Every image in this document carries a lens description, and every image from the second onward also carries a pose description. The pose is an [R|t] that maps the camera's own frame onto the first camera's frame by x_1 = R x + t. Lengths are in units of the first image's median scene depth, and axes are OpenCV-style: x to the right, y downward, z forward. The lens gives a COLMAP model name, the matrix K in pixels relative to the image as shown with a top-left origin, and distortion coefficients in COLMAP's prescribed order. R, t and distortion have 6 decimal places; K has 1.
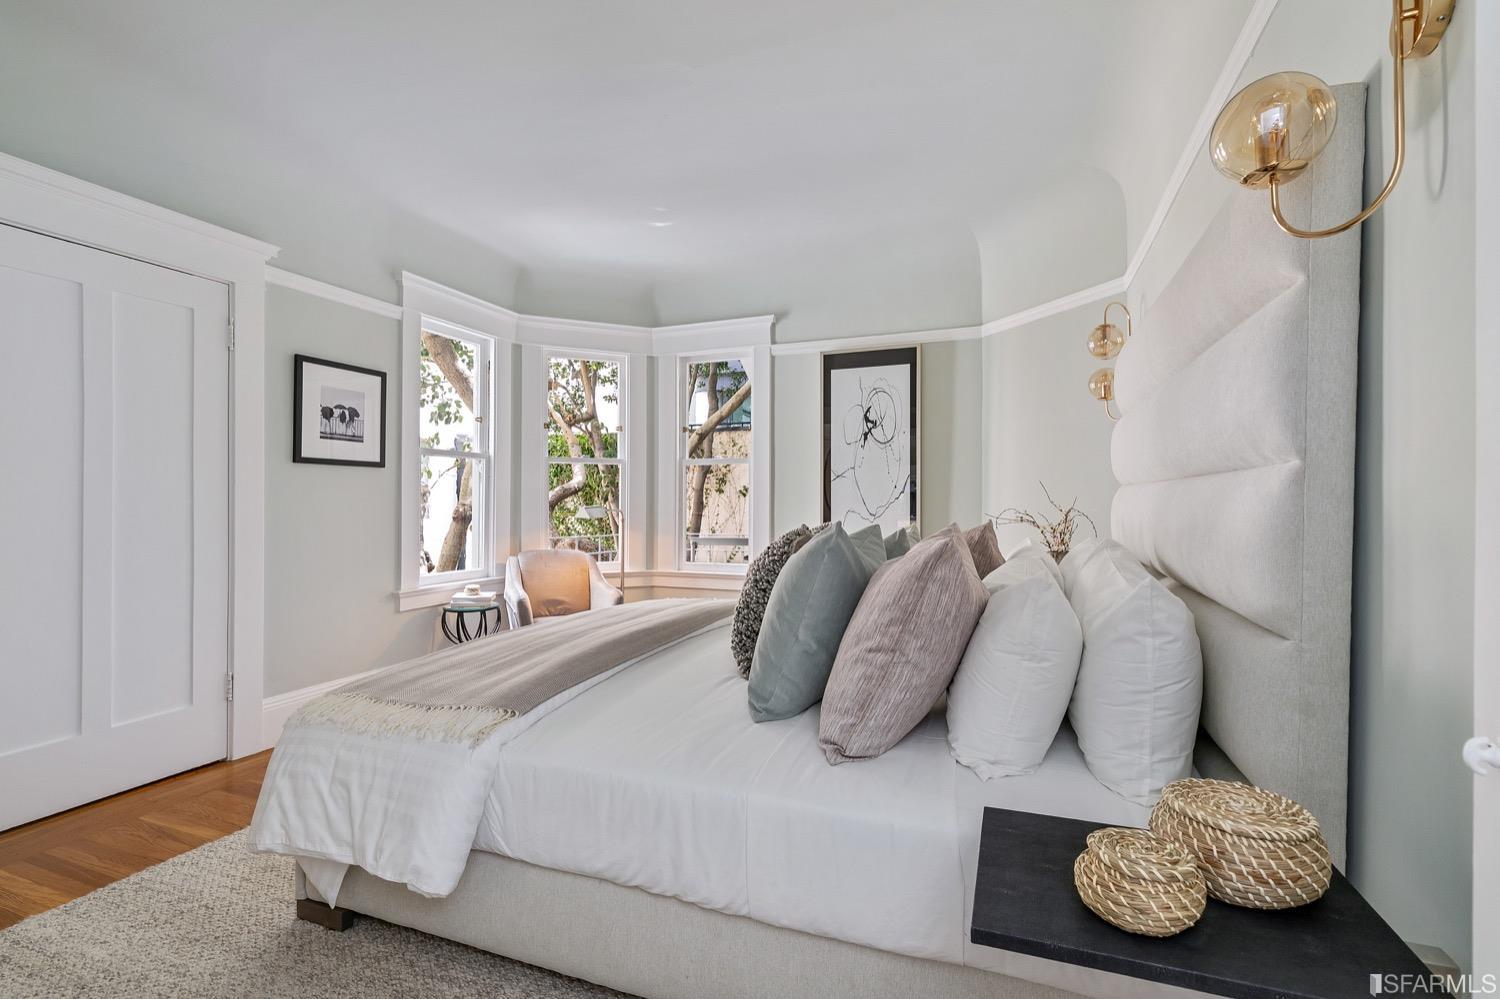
lens RADIAL K [[683.7, 0, 747.1], [0, 683.7, 504.5], [0, 0, 1]] dist [-0.010767, 0.001415]
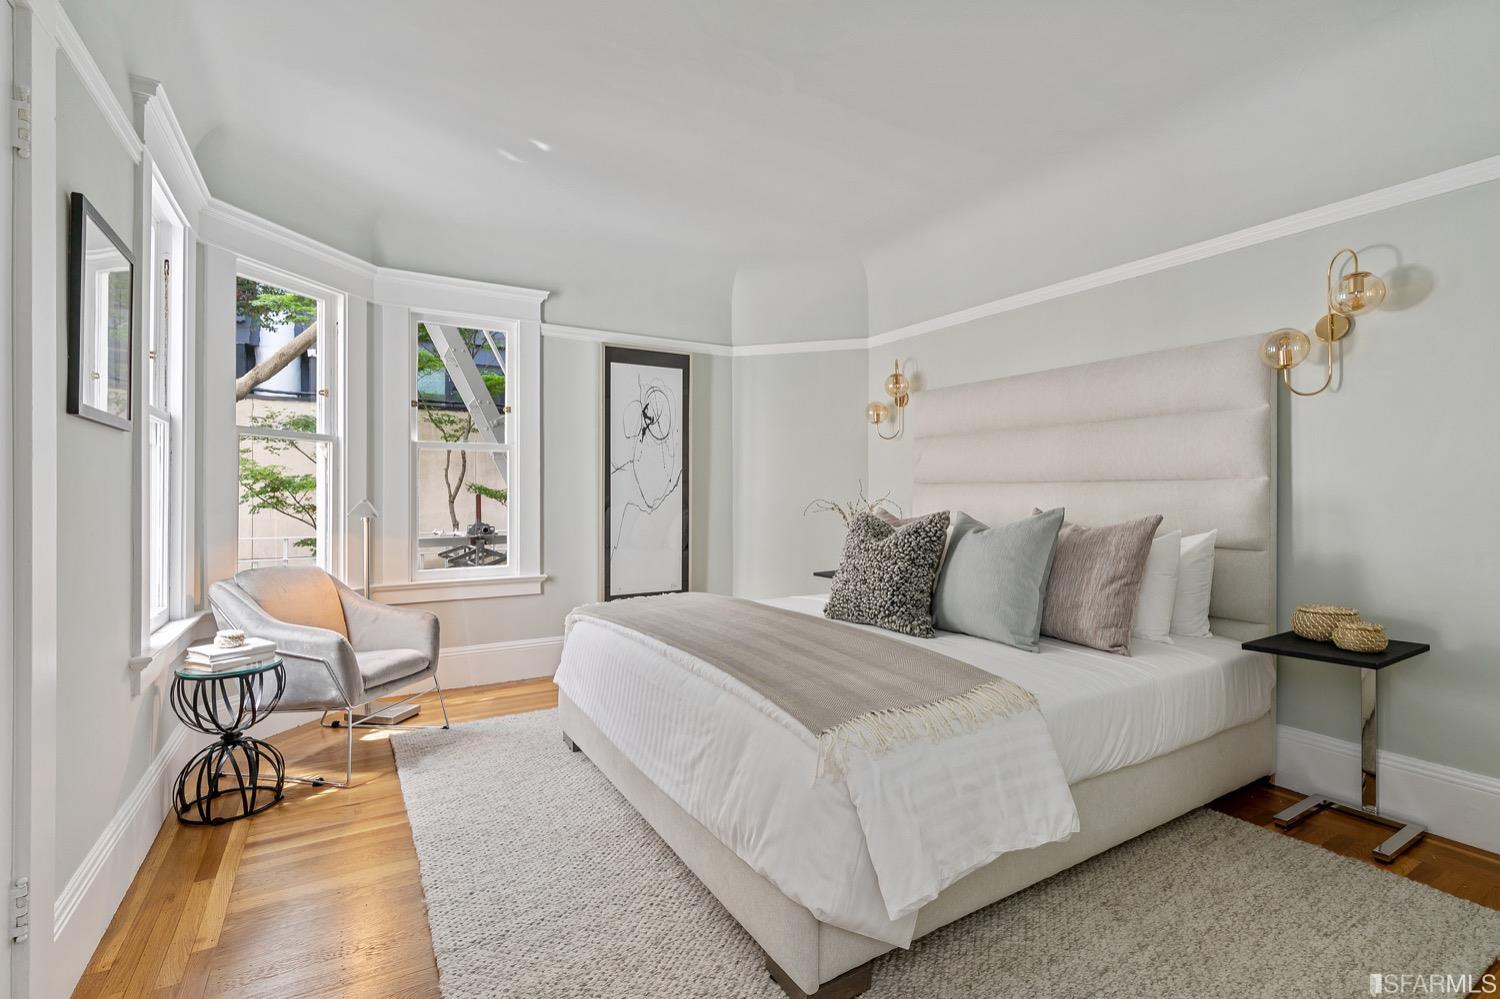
lens RADIAL K [[683.7, 0, 754.9], [0, 683.7, 490.6], [0, 0, 1]] dist [-0.010767, 0.001415]
pose [[0.604936, 0.004311, 0.796263, -0.554102], [0.003506, 0.999961, -0.008077, -0.000619], [-0.796267, 0.007678, 0.604897, 0.235087]]
